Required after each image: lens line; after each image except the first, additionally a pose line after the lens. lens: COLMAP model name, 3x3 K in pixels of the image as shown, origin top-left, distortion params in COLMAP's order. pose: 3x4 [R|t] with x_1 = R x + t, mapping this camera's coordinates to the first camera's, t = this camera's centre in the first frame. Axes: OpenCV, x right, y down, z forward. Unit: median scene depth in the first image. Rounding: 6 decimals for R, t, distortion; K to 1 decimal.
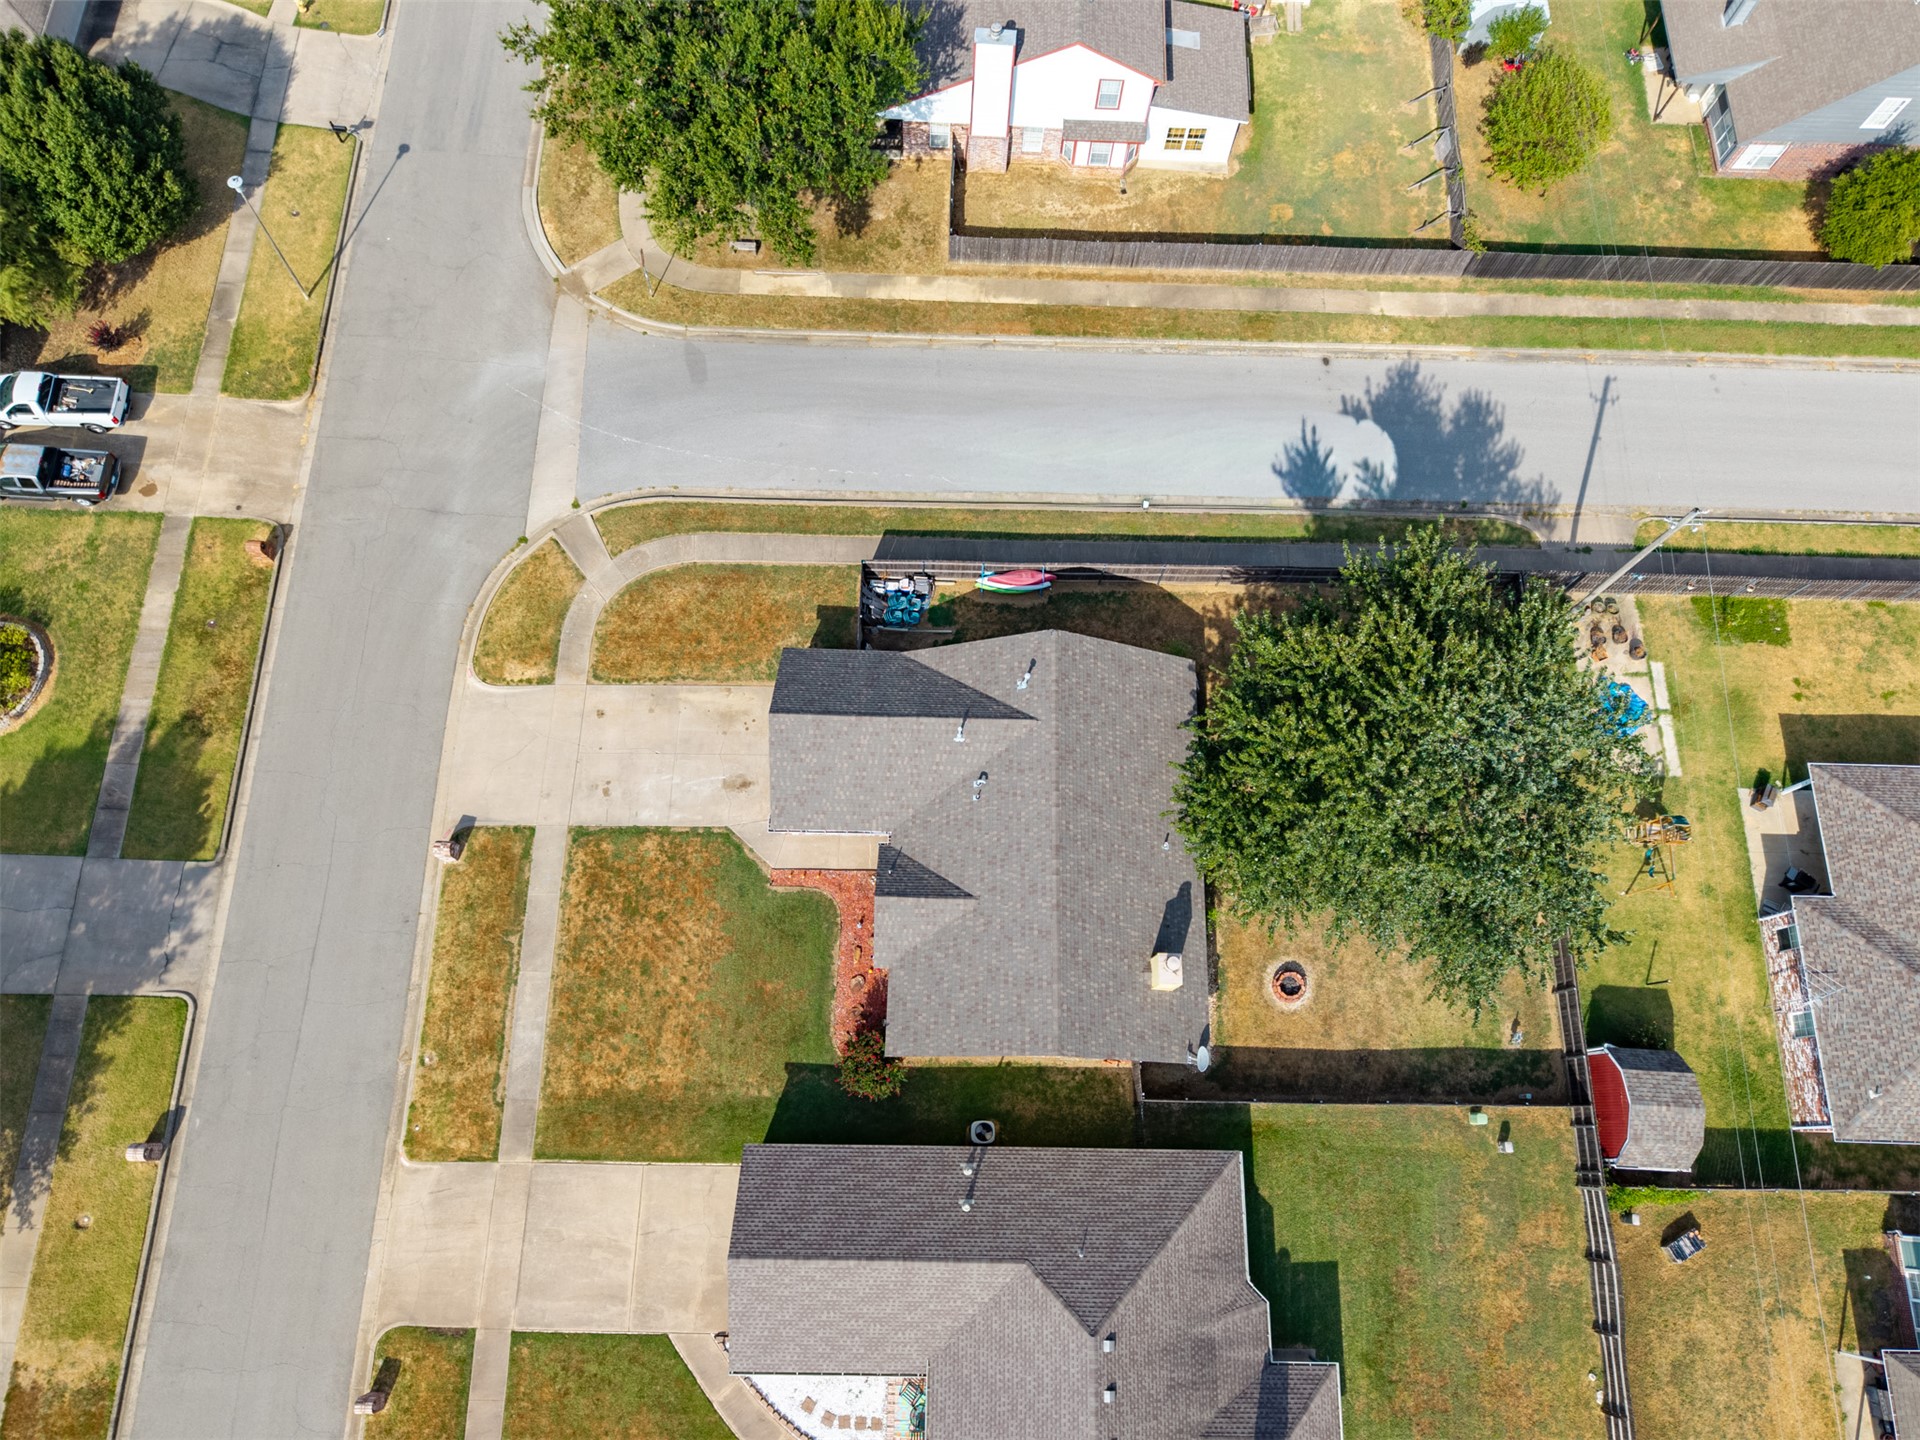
lens RADIAL K [[1284.9, 0, 965.1], [0, 1284.9, 720.4], [0, 0, 1]] dist [0.030816, -0.032255]
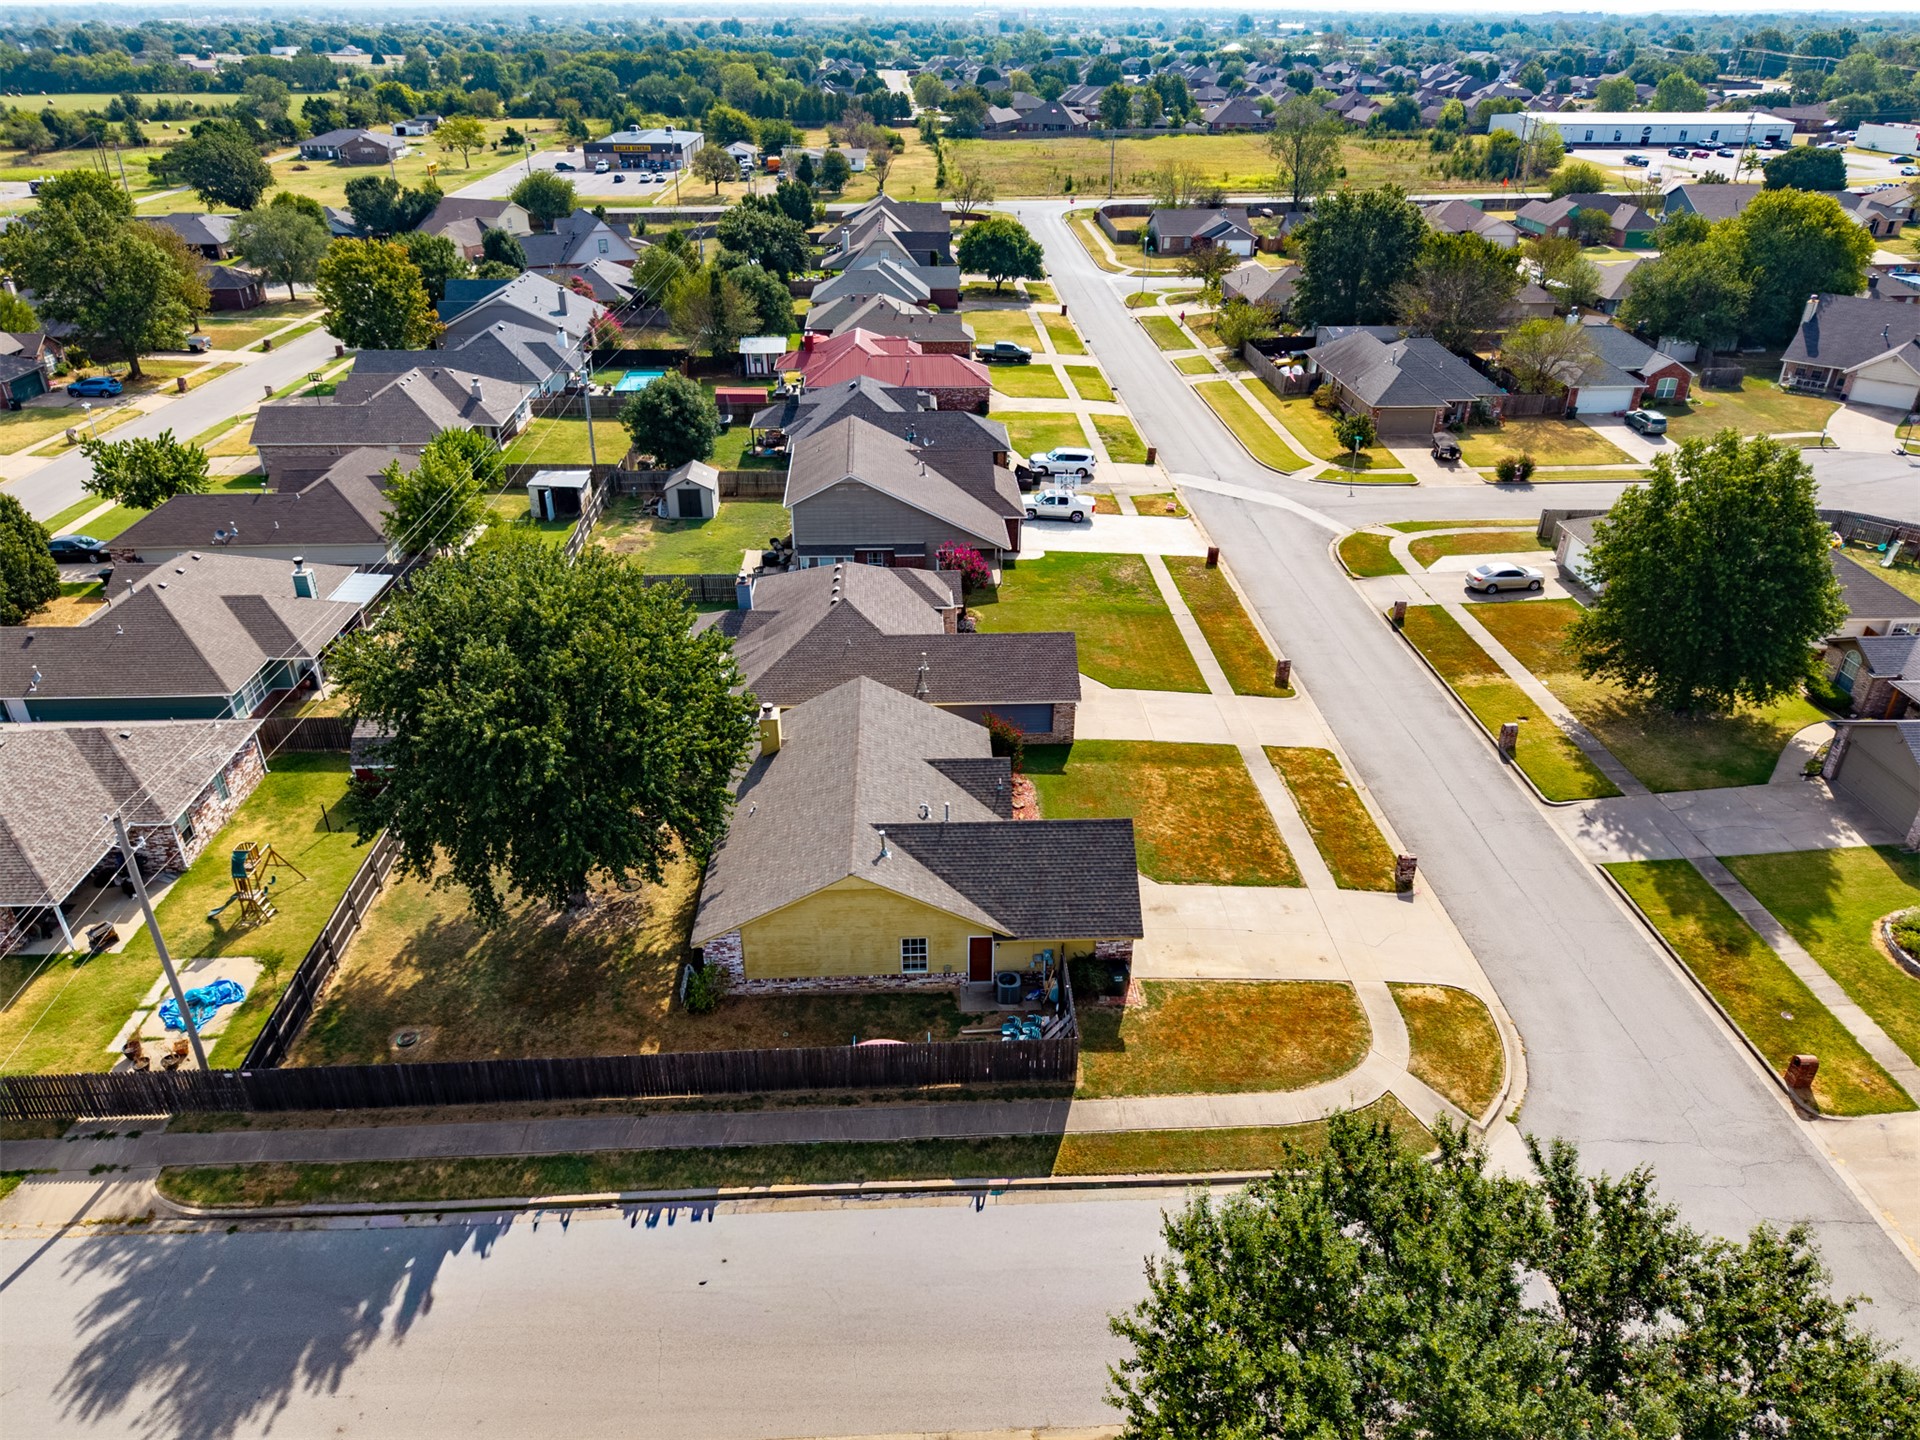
lens RADIAL K [[1284.9, 0, 965.1], [0, 1284.9, 720.4], [0, 0, 1]] dist [0.030816, -0.032255]
pose [[-0.997254, 0.002784, -0.074011, 0.050175], [-0.073237, -0.185917, 0.979832, -0.878425], [-0.011032, 0.982562, 0.185610, 0.646433]]
